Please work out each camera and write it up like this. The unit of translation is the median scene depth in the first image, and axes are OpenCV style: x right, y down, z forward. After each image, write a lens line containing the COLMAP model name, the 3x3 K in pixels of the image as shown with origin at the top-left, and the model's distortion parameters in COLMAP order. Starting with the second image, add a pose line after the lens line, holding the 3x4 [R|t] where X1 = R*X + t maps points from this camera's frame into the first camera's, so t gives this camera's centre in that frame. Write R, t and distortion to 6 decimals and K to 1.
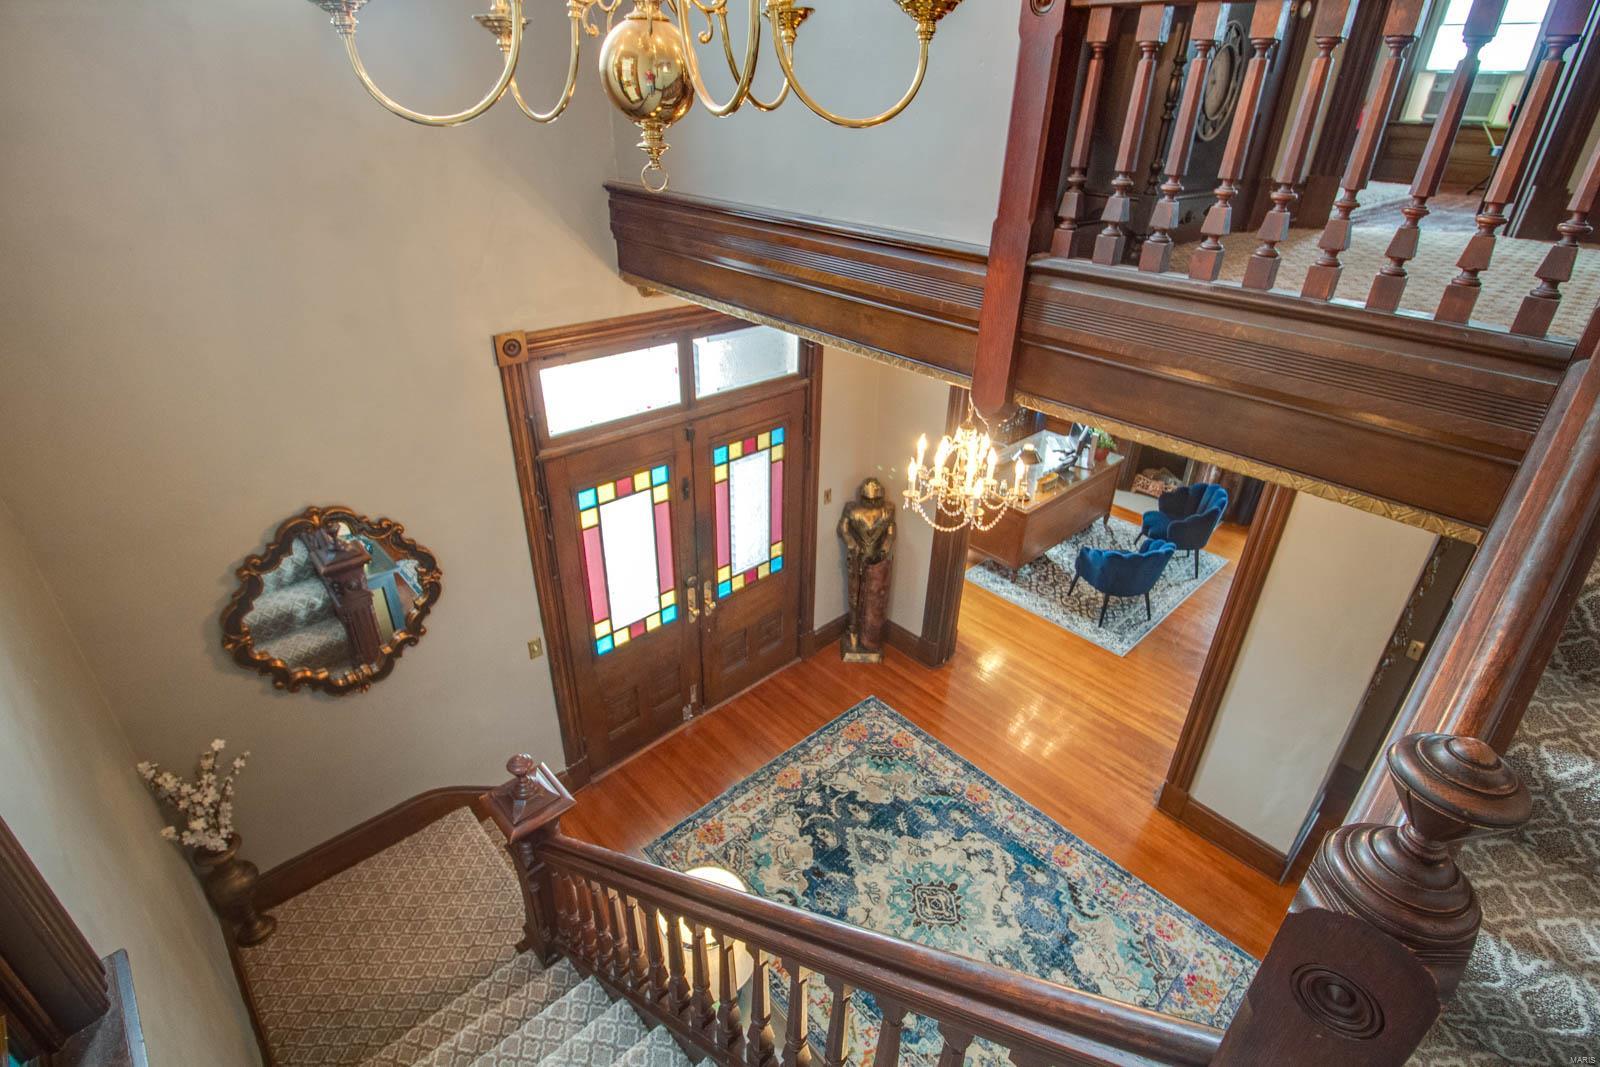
lens RADIAL K [[765.6, 0, 807.7], [0, 765.6, 504.7], [0, 0, 1]] dist [0.000829, -0.015612]
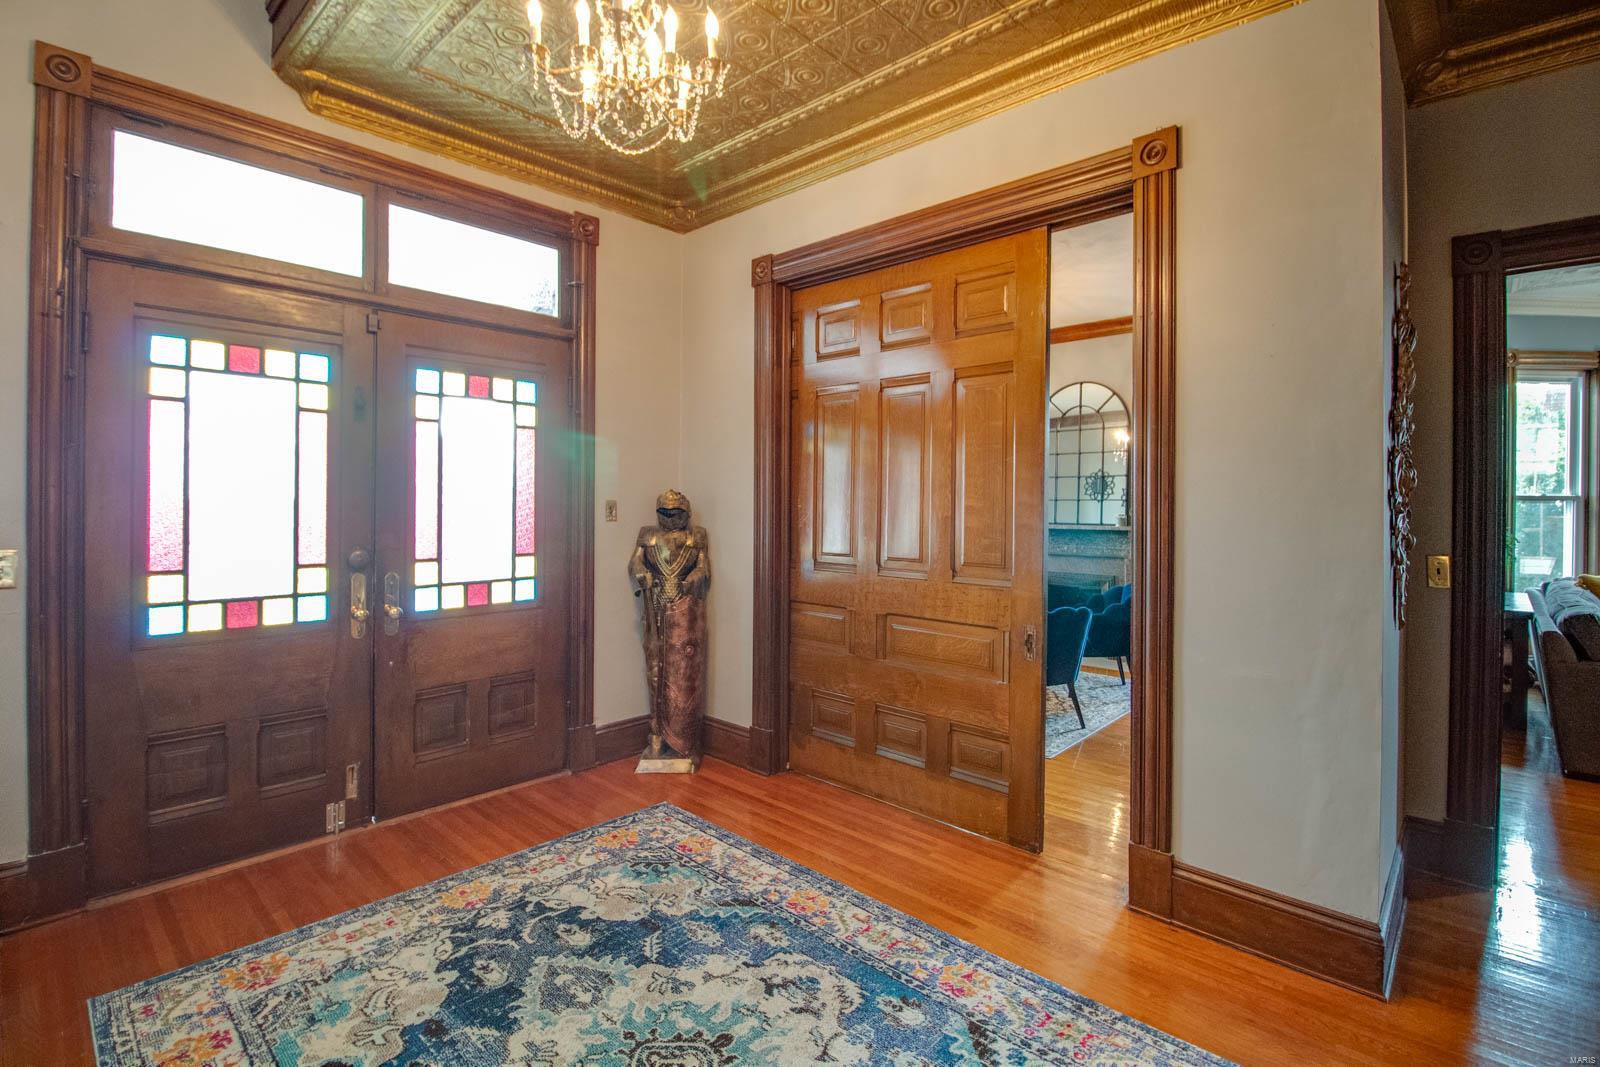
lens RADIAL K [[736.7, 0, 805.0], [0, 736.7, 503.5], [0, 0, 1]] dist [-0.000925, -0.013712]
pose [[0.997721, -0.019921, 0.064465, 0.203975], [0.047546, 0.885483, -0.462232, 0.392478], [-0.047875, 0.464244, 0.884412, 0.424845]]
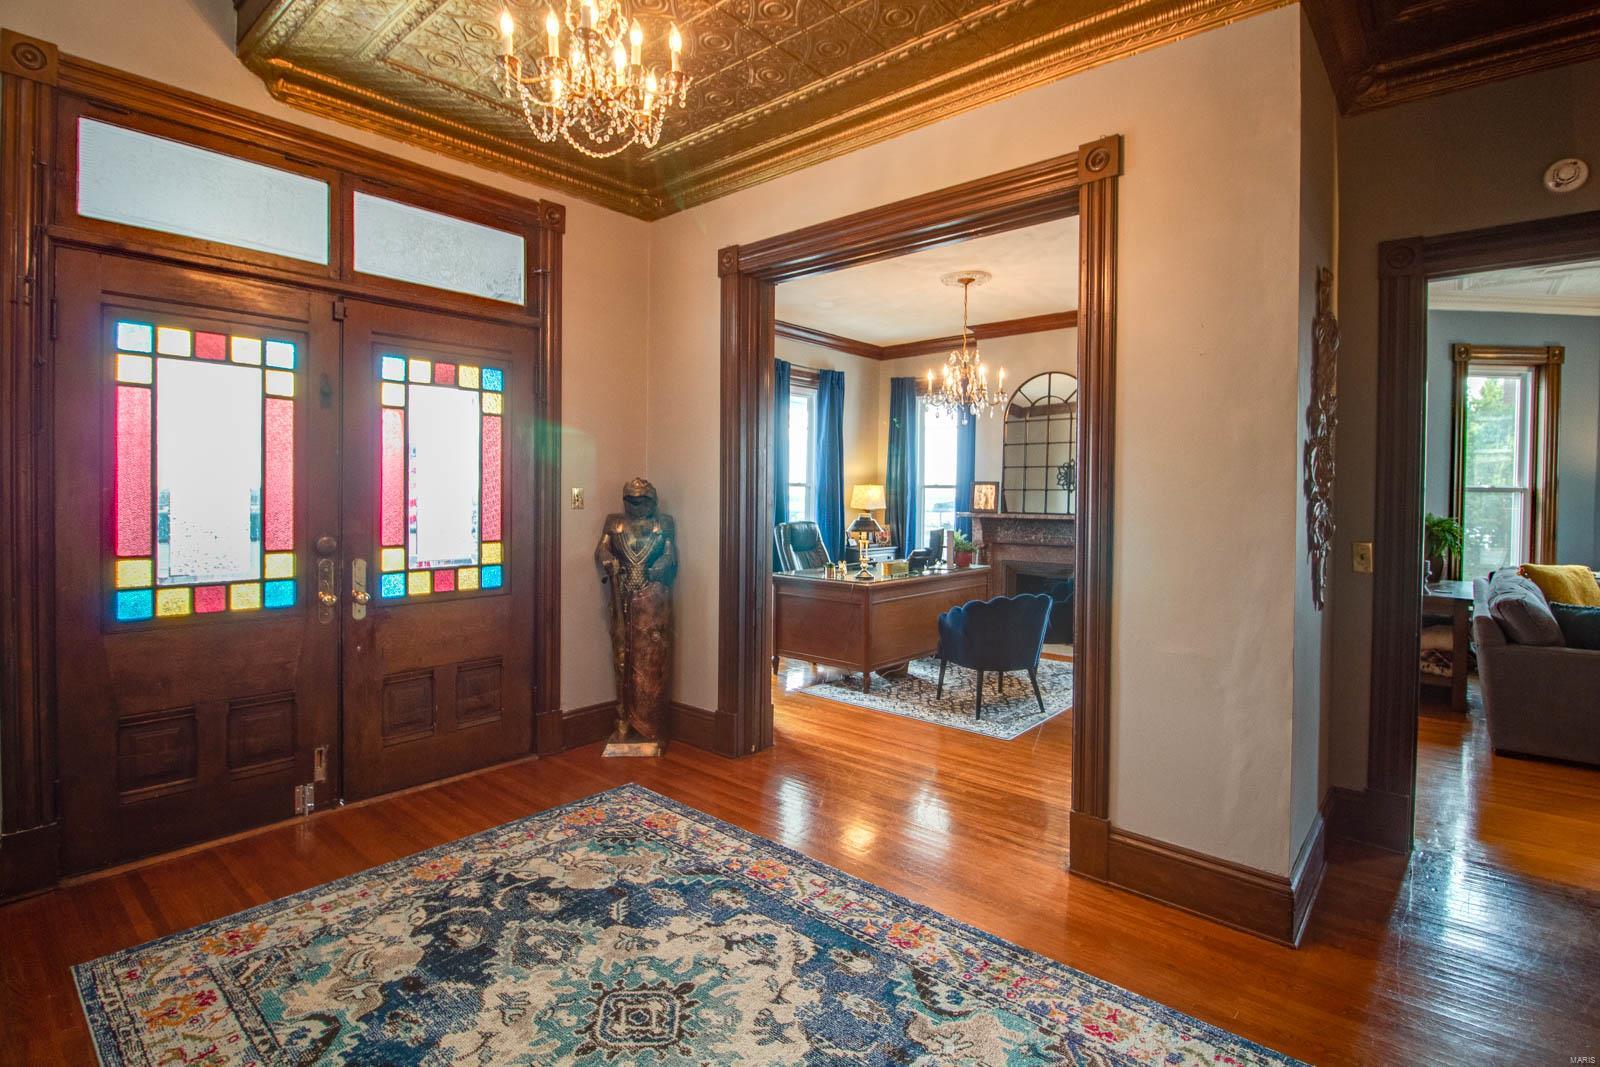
lens RADIAL K [[765.6, 0, 807.7], [0, 765.6, 504.7], [0, 0, 1]] dist [0.000829, -0.015612]
pose [[0.994678, -0.018130, 0.101425, 0.210942], [0.061804, 0.892619, -0.446555, 0.416832], [-0.082437, 0.450447, 0.888989, 0.381570]]
